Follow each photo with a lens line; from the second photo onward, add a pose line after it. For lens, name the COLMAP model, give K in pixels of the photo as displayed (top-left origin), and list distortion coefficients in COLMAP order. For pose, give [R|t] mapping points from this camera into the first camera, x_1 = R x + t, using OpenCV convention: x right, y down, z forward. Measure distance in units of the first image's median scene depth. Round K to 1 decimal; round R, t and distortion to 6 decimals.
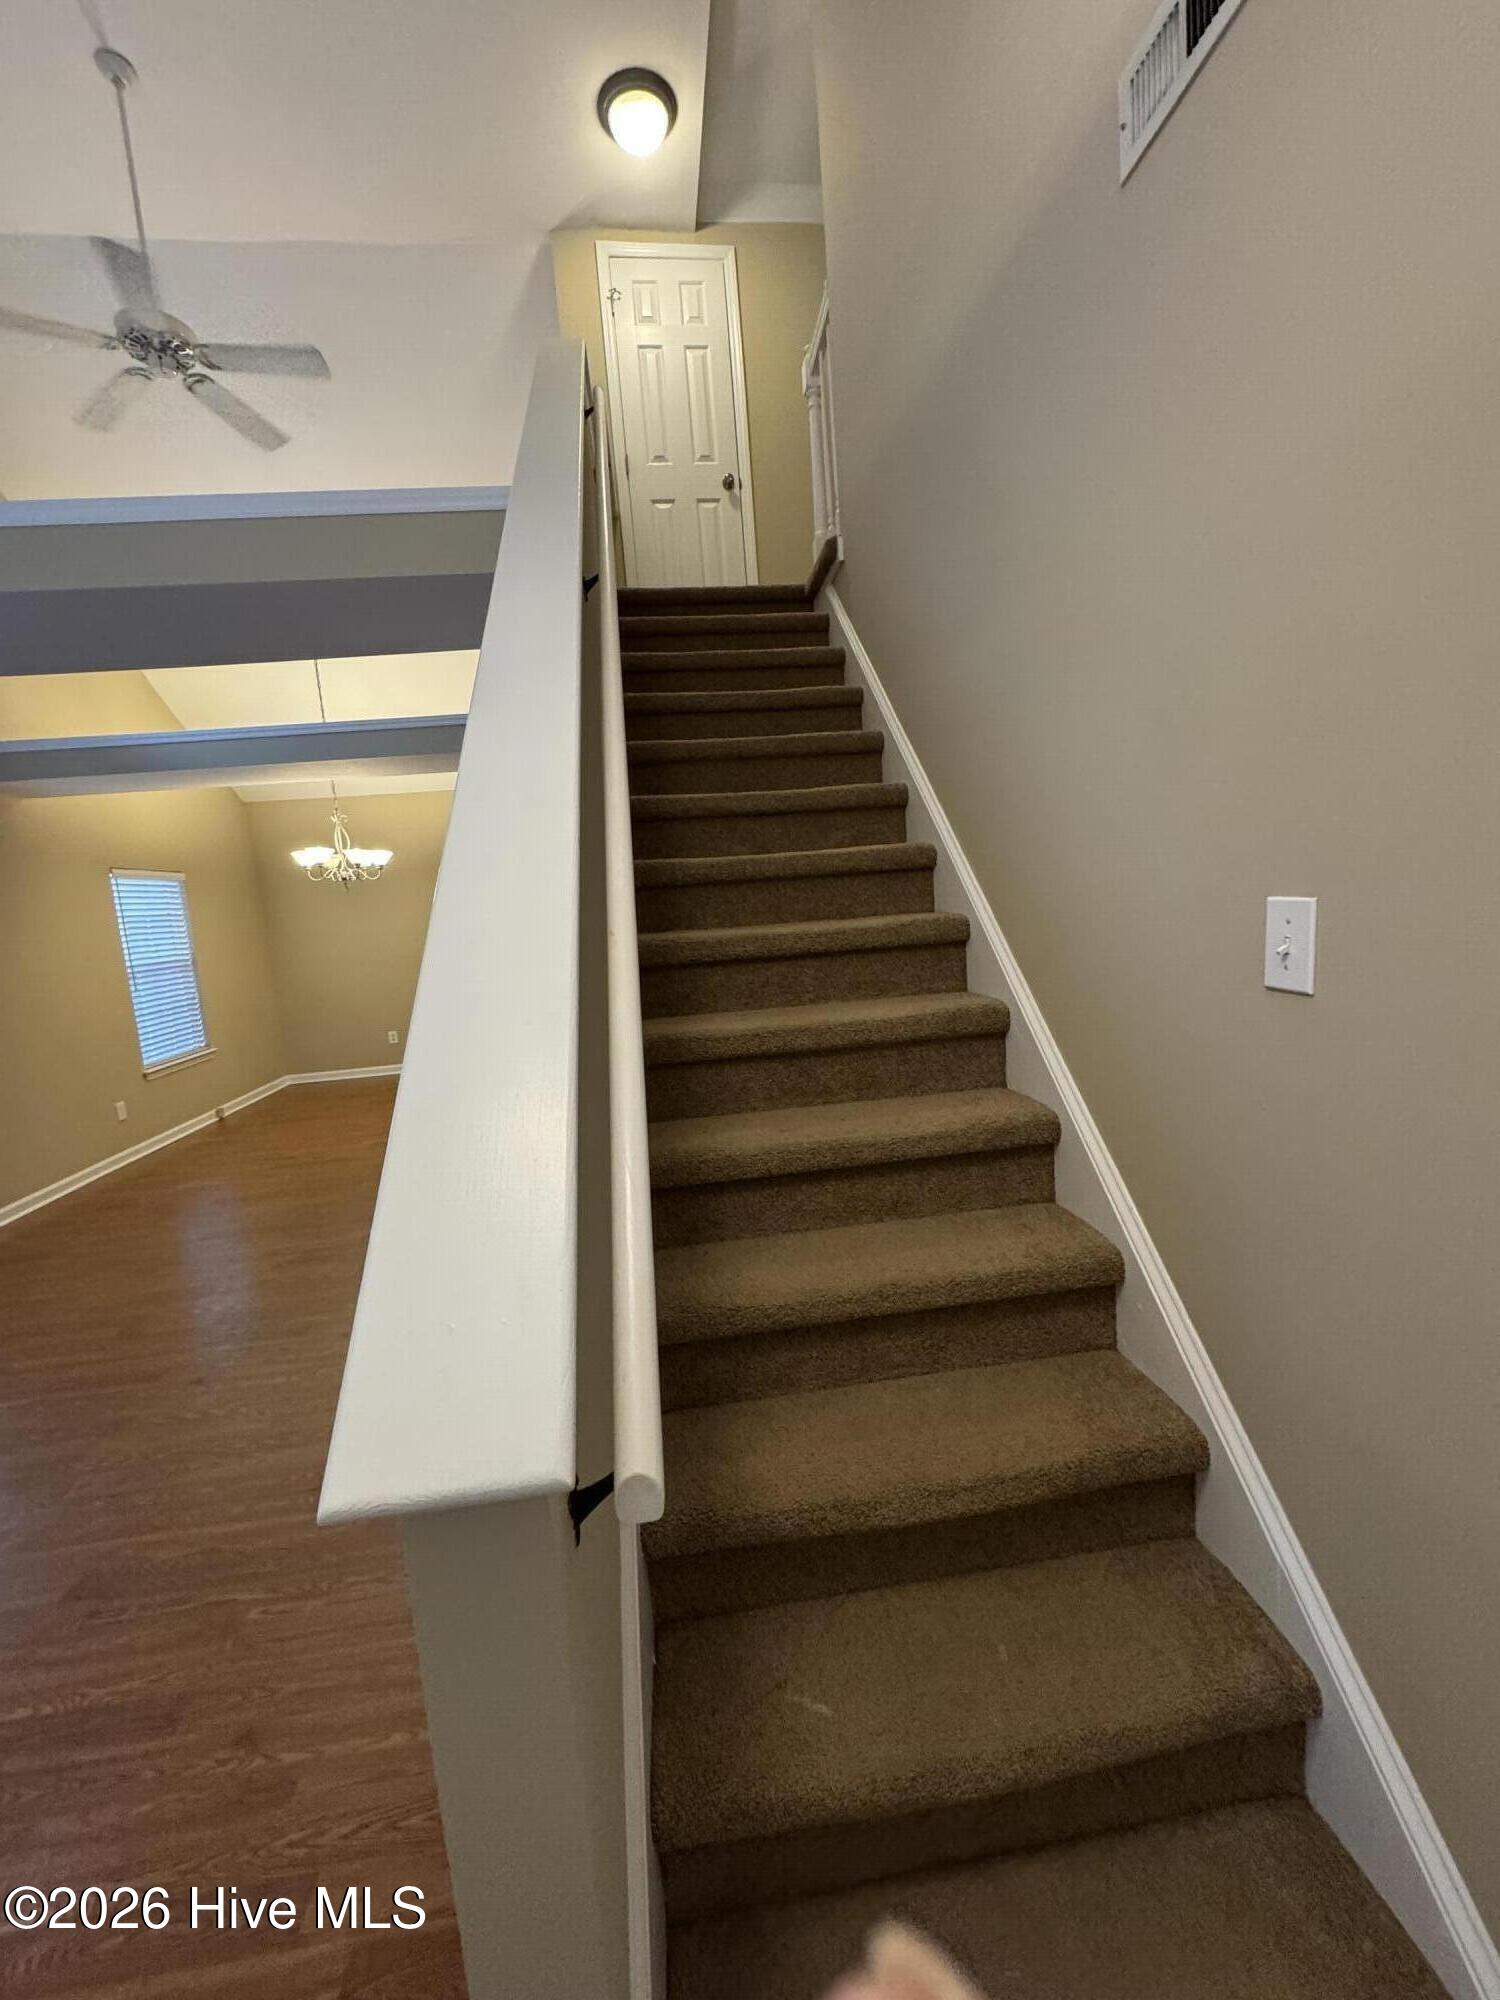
lens RADIAL K [[800.4, 0, 755.0], [0, 800.4, 1002.7], [0, 0, 1]] dist [0.000465, -0.000217]
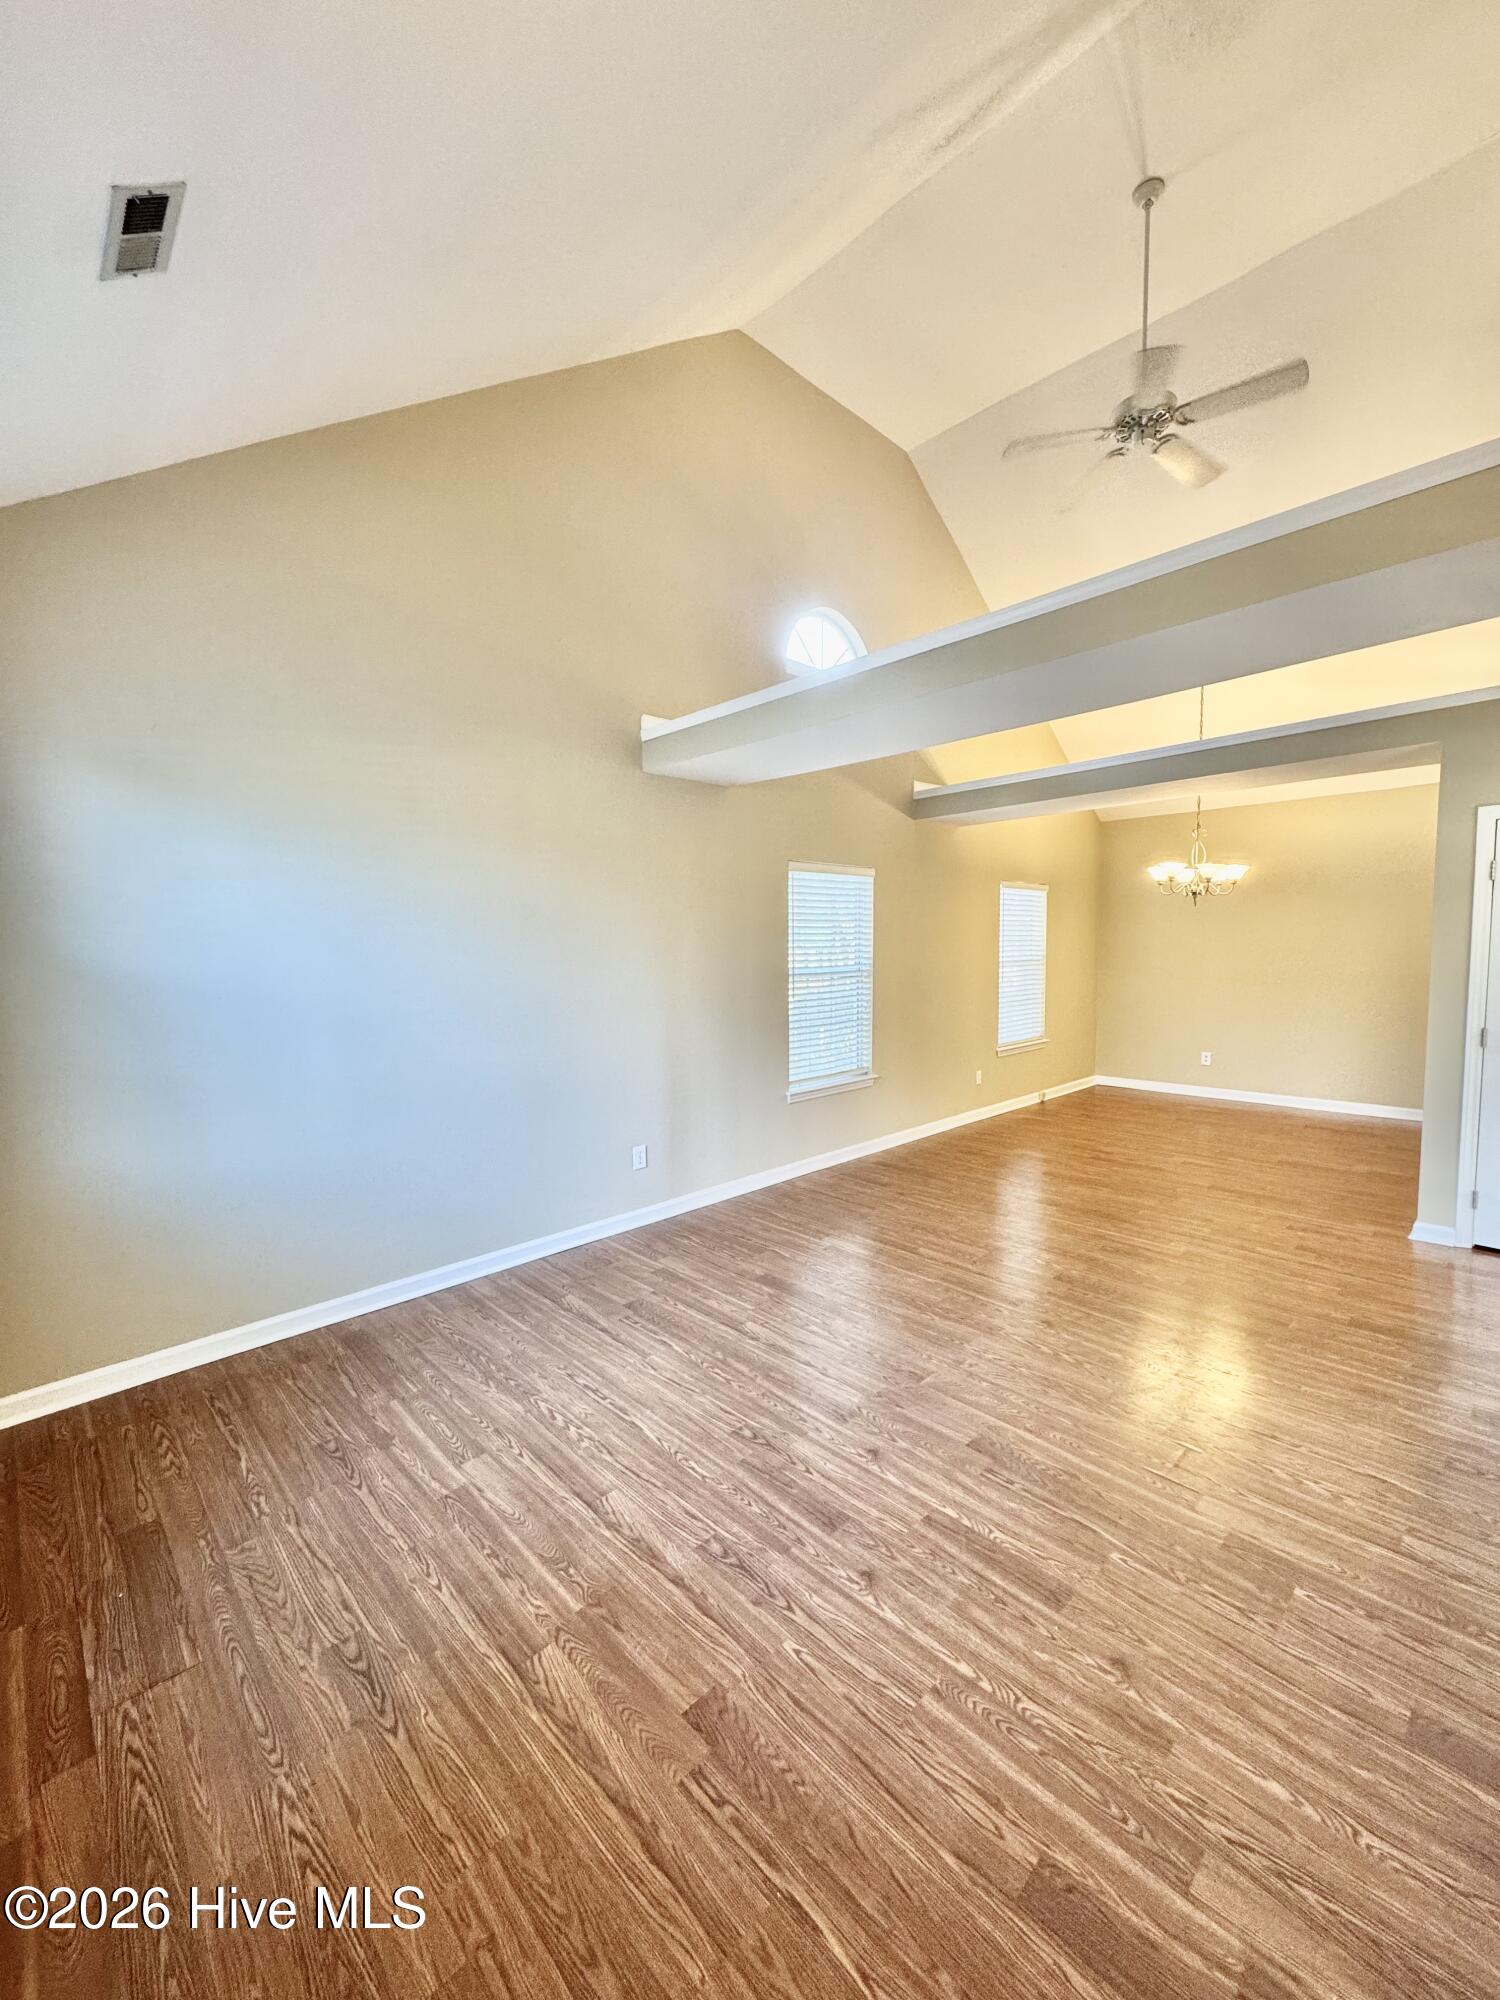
lens RADIAL K [[798.9, 0, 746.5], [0, 798.9, 1001.2], [0, 0, 1]] dist [-0.001141, -0.000011]
pose [[0.598129, 0.125894, -0.791450, -0.155391], [-0.141380, 0.988671, 0.050419, 0.026841], [0.788831, 0.081738, 0.609151, -0.123868]]
